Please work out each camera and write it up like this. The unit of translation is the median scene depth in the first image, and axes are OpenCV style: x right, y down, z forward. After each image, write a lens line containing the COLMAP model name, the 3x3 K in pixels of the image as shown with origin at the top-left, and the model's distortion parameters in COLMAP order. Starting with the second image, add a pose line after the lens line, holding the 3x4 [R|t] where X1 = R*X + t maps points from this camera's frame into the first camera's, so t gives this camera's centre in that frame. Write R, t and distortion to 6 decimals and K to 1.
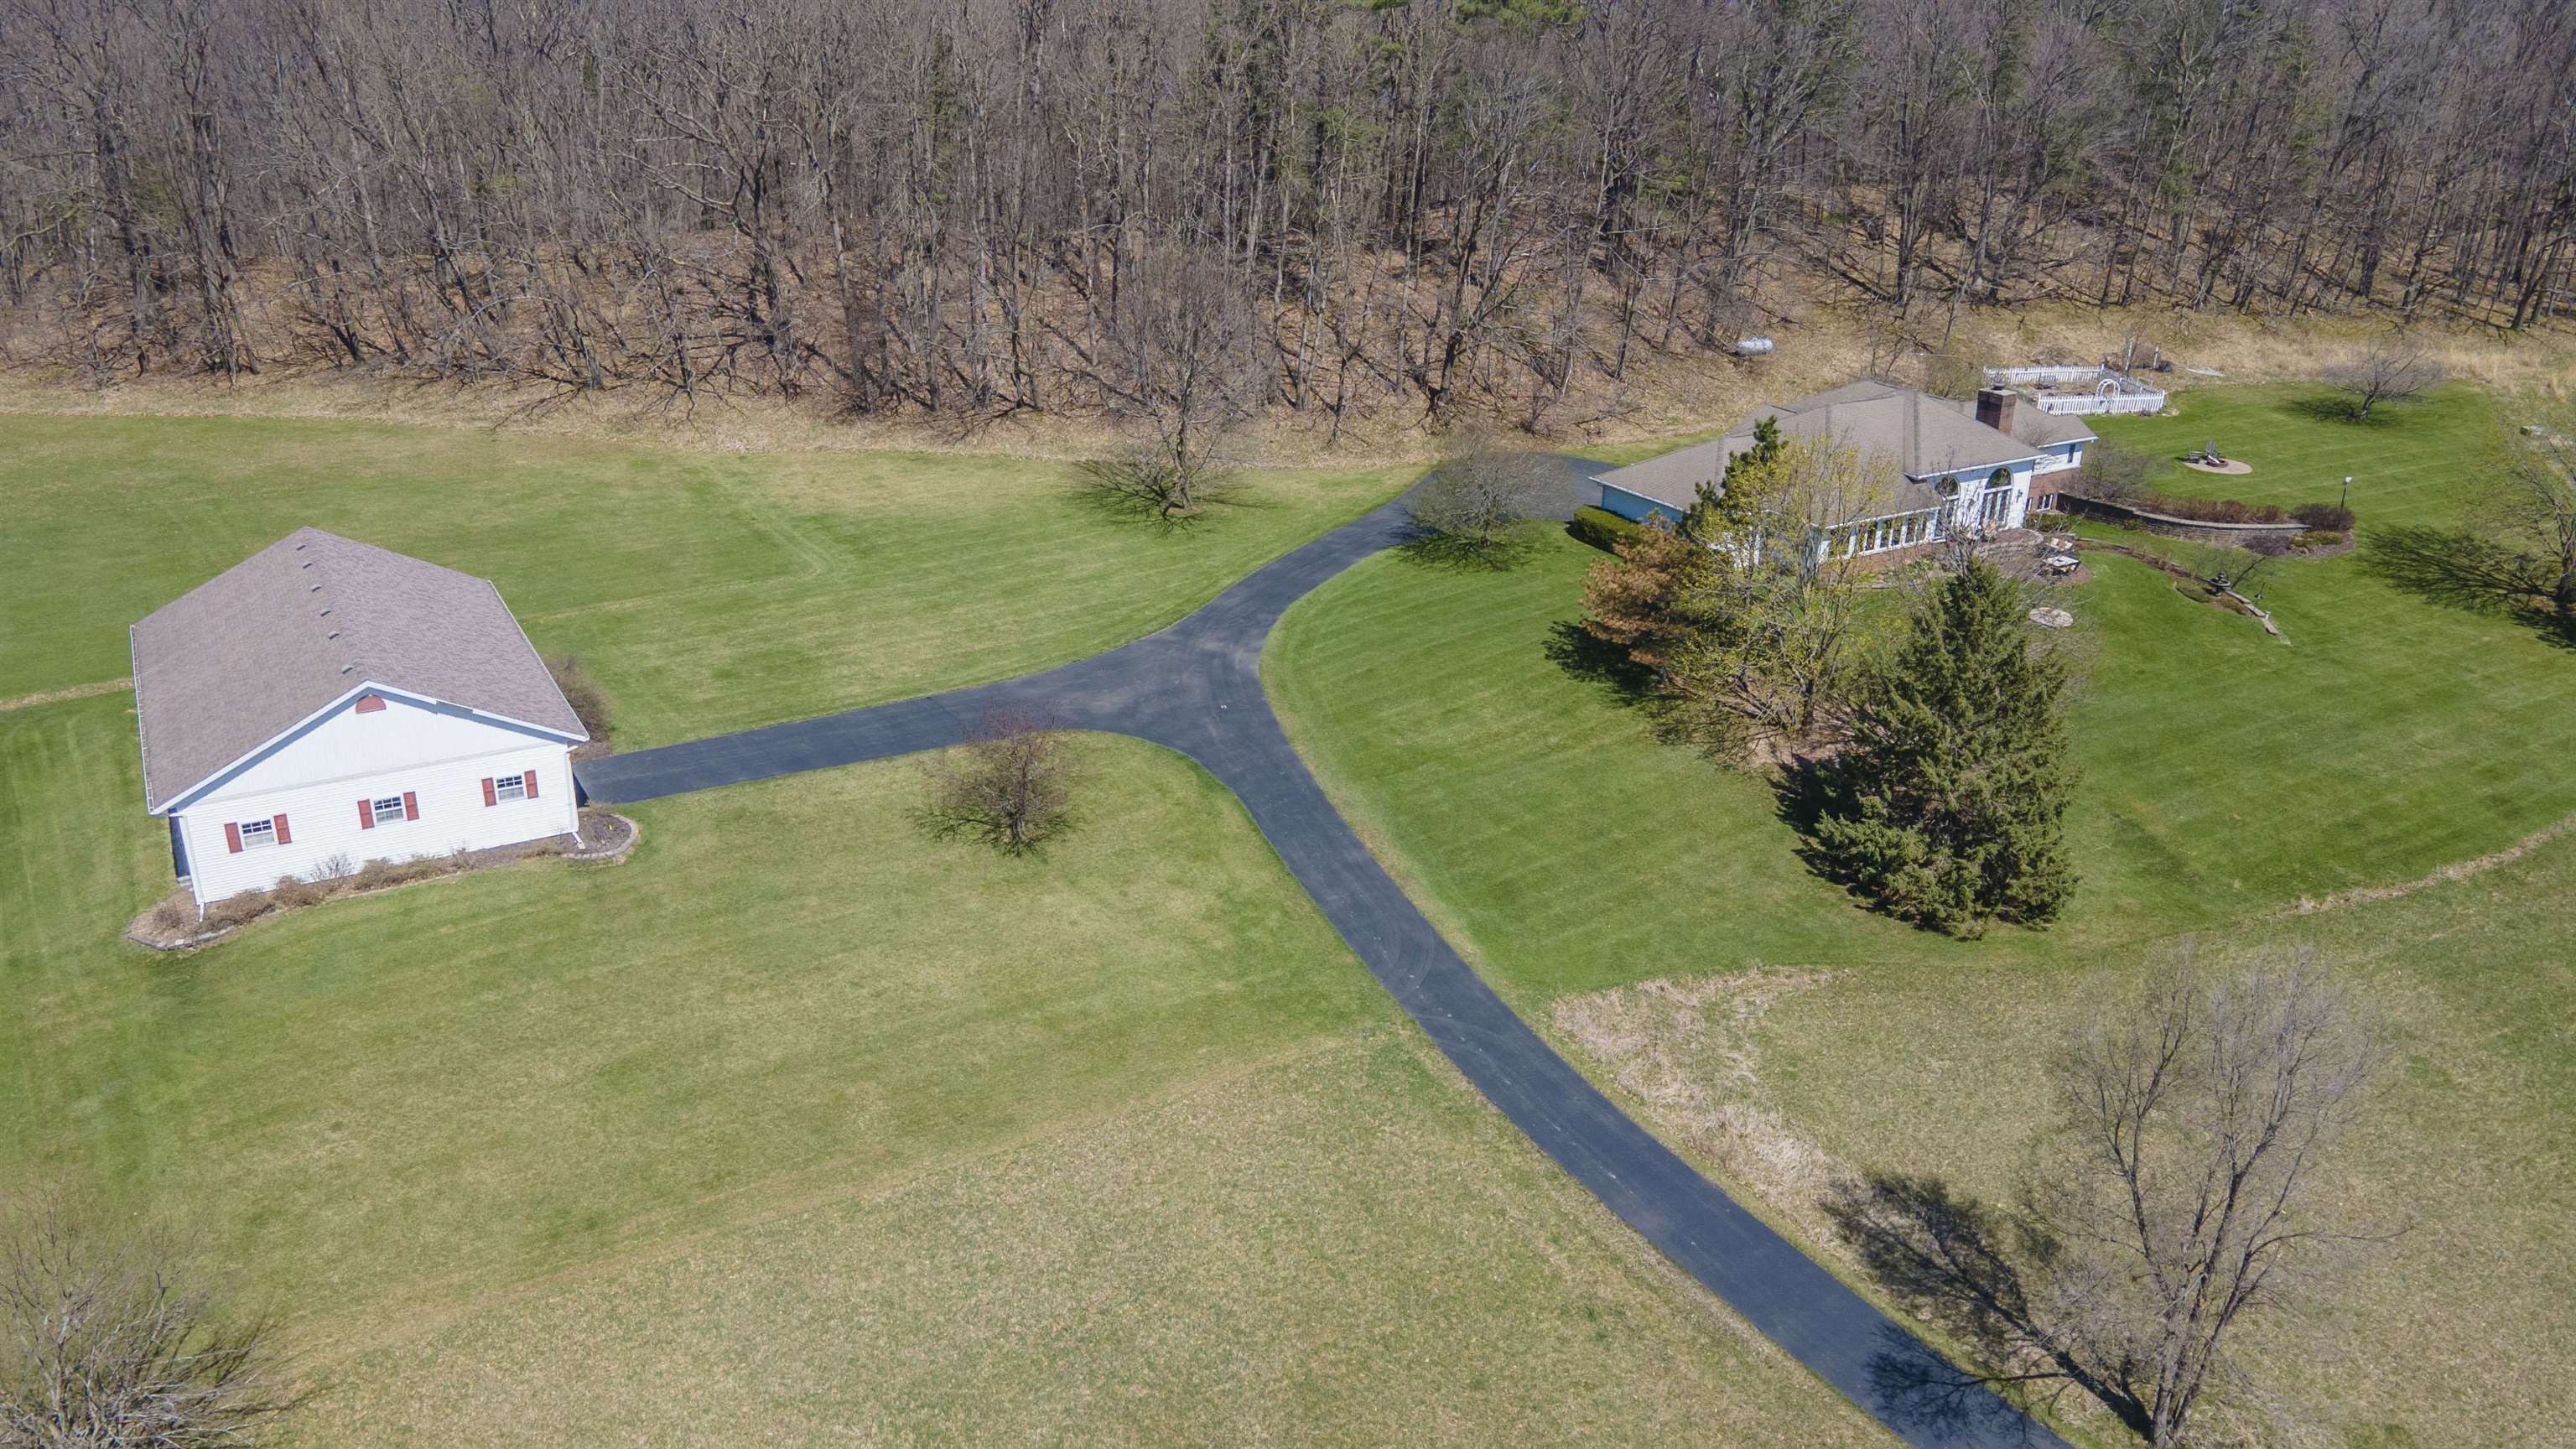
lens RADIAL K [[1893.6, 0, 1288.0], [0, 1893.6, 724.5], [0, 0, 1]] dist [0.025381, 0.046295]
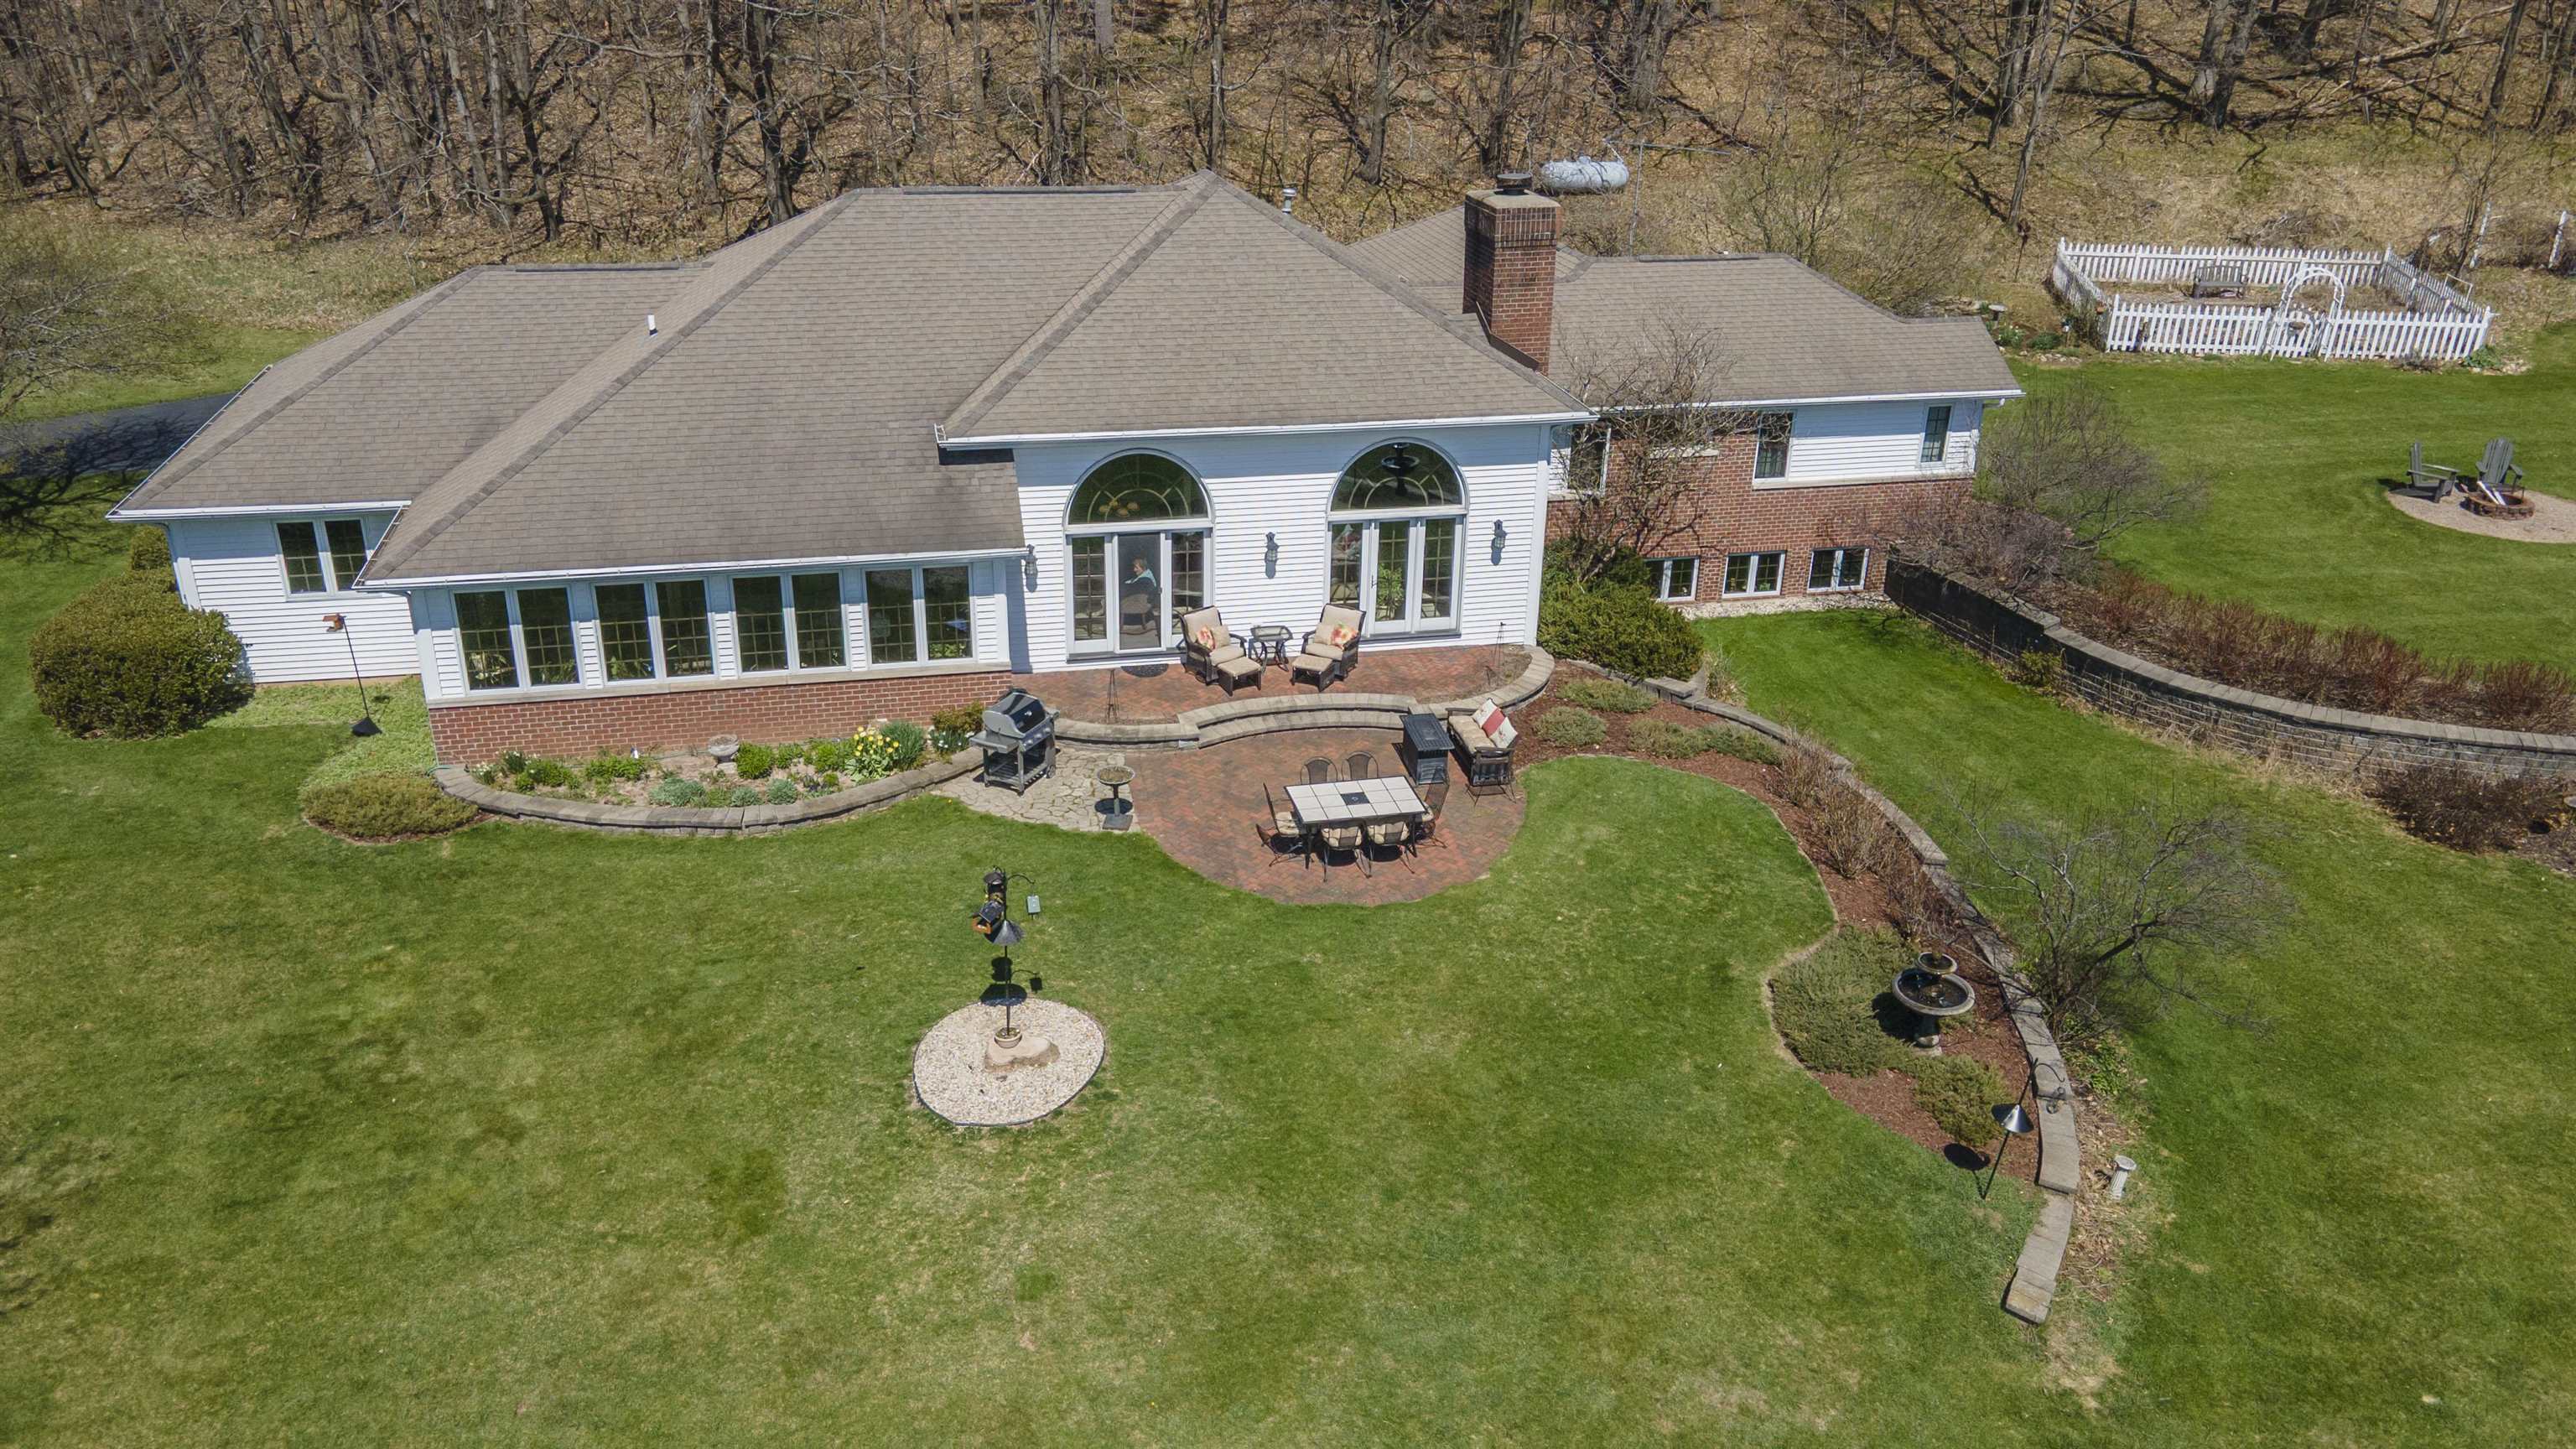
lens RADIAL K [[1893.6, 0, 1288.0], [0, 1893.6, 724.5], [0, 0, 1]] dist [0.025381, 0.046295]
pose [[0.947279, 0.127426, -0.293981, 0.387884], [-0.119777, 0.991827, 0.043955, -0.087730], [0.297179, -0.006426, 0.954800, 0.611224]]
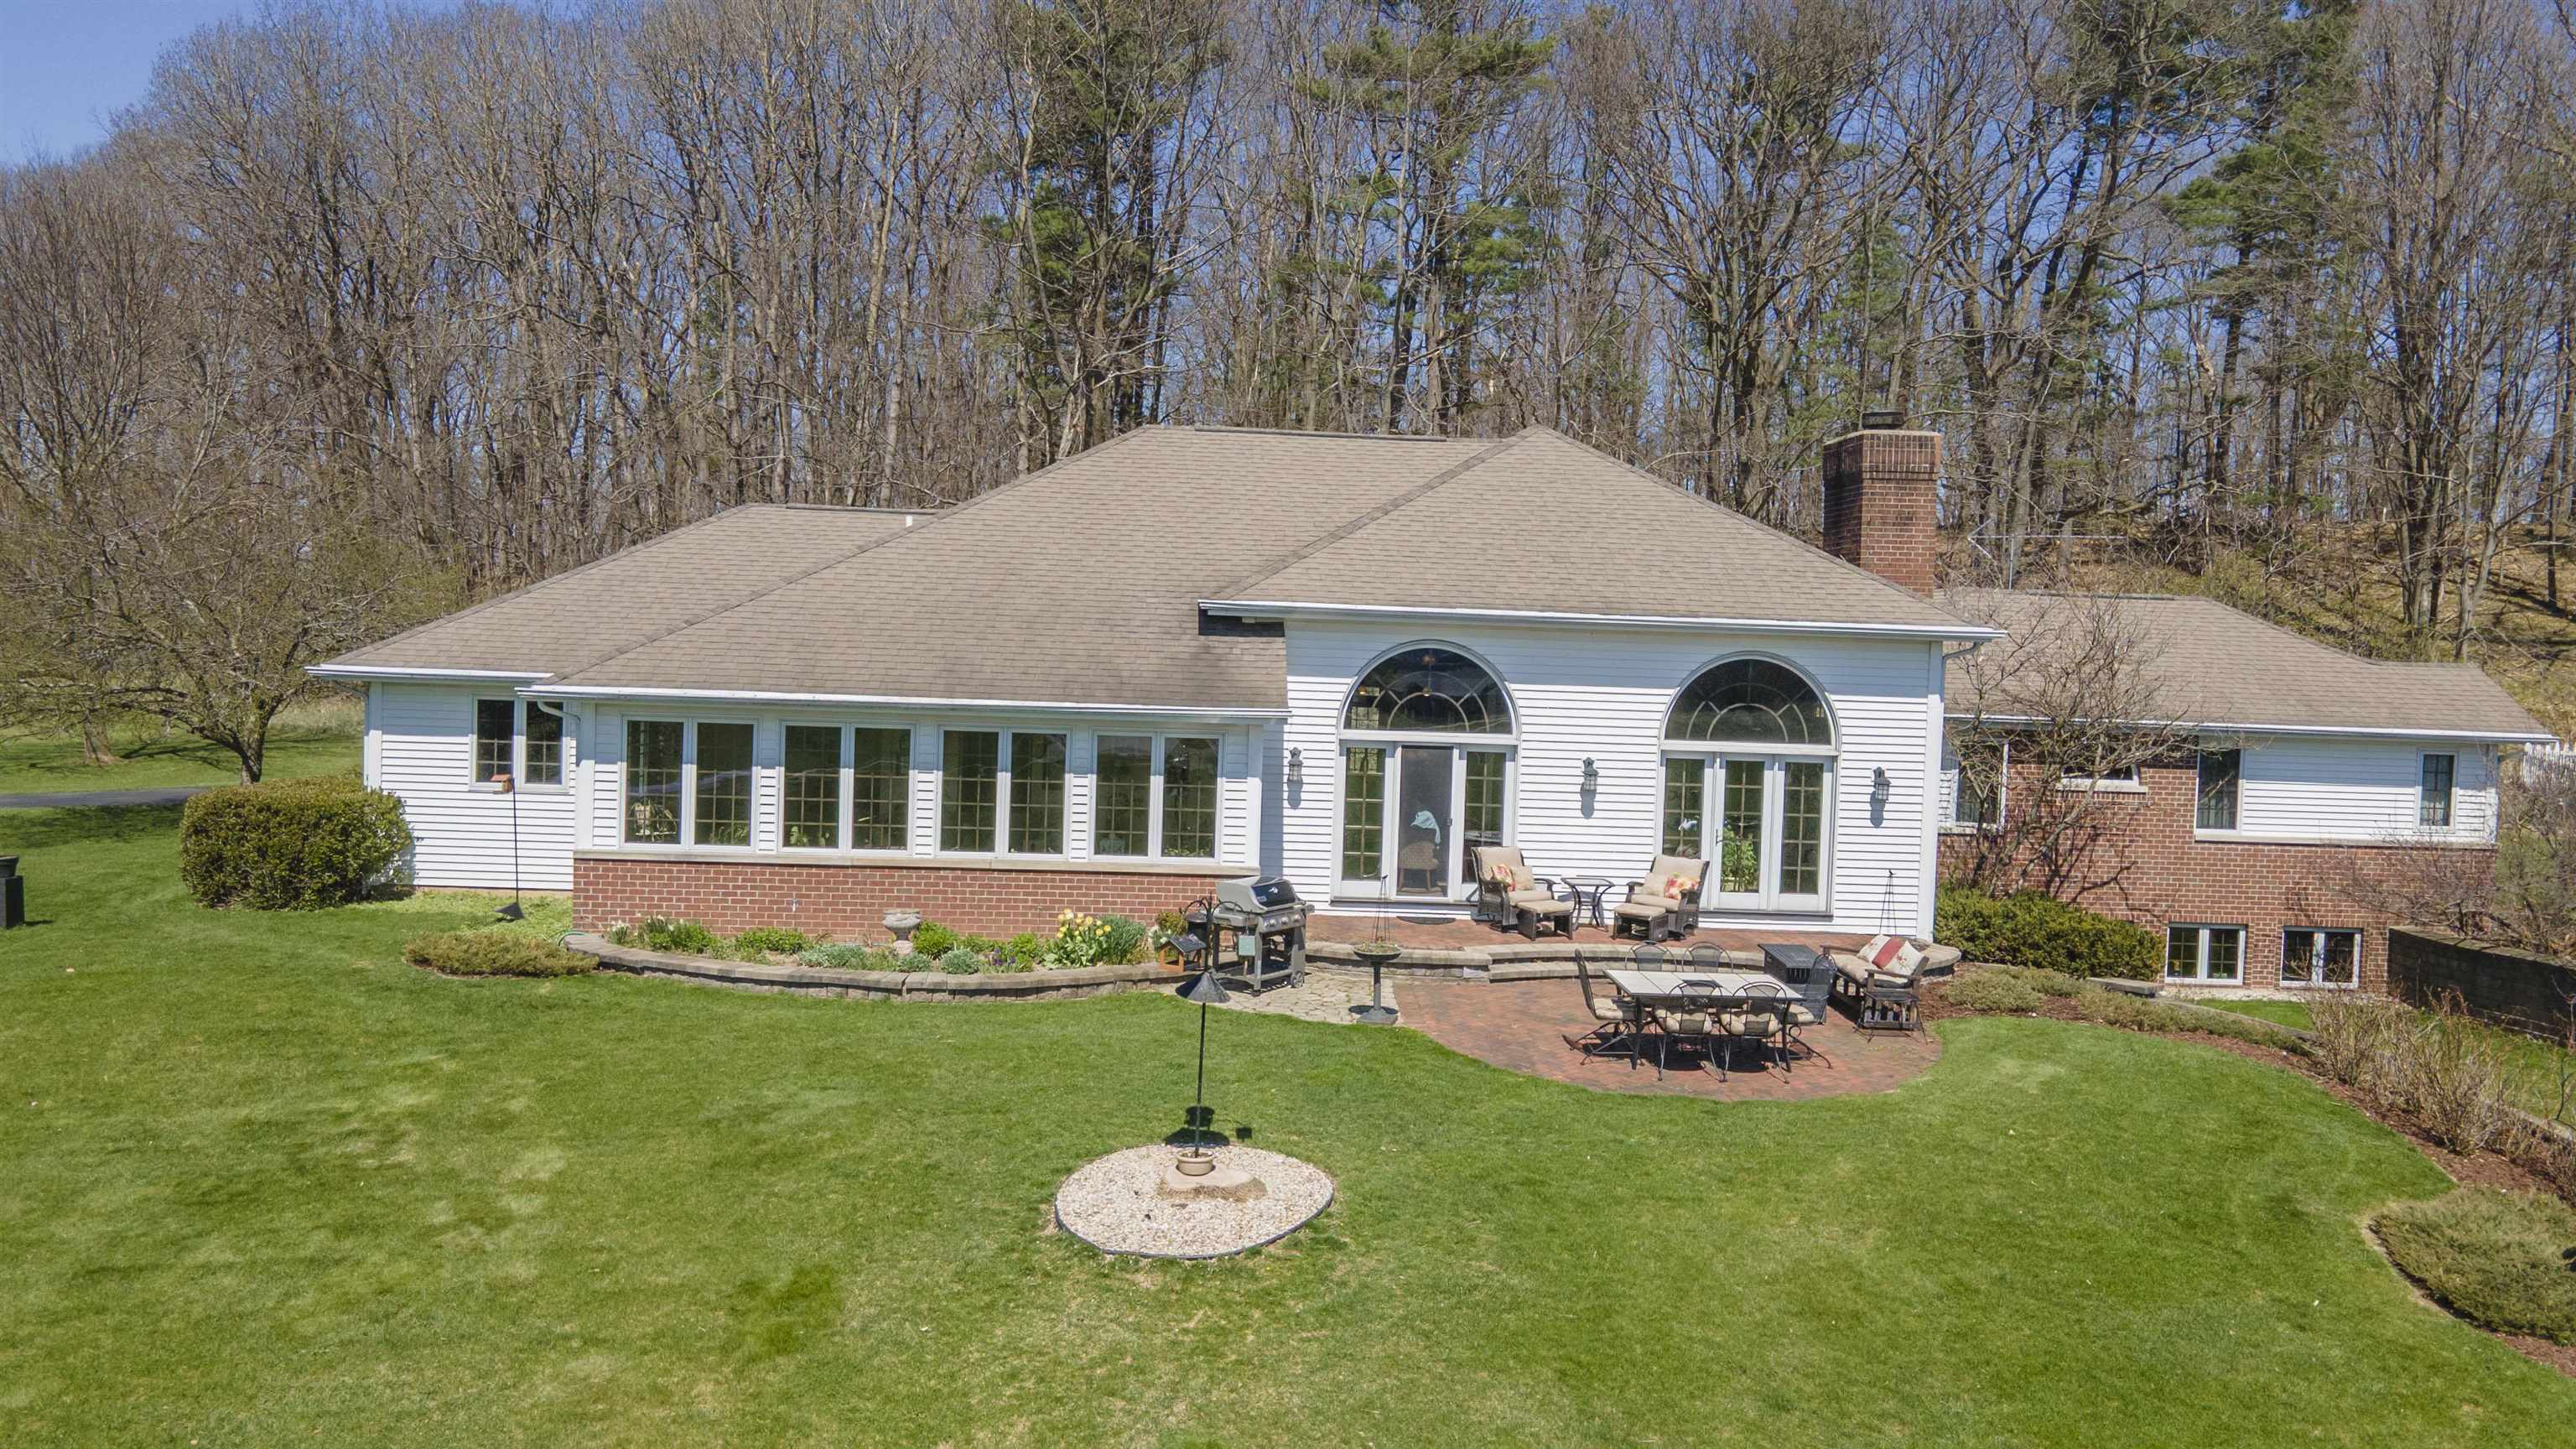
lens RADIAL K [[1893.6, 0, 1288.0], [0, 1893.6, 724.5], [0, 0, 1]] dist [0.025381, 0.046295]
pose [[0.881115, 0.031276, -0.471867, 0.376304], [-0.192536, 0.935093, -0.297542, -0.036449], [0.431933, 0.353020, 0.829946, 0.666138]]
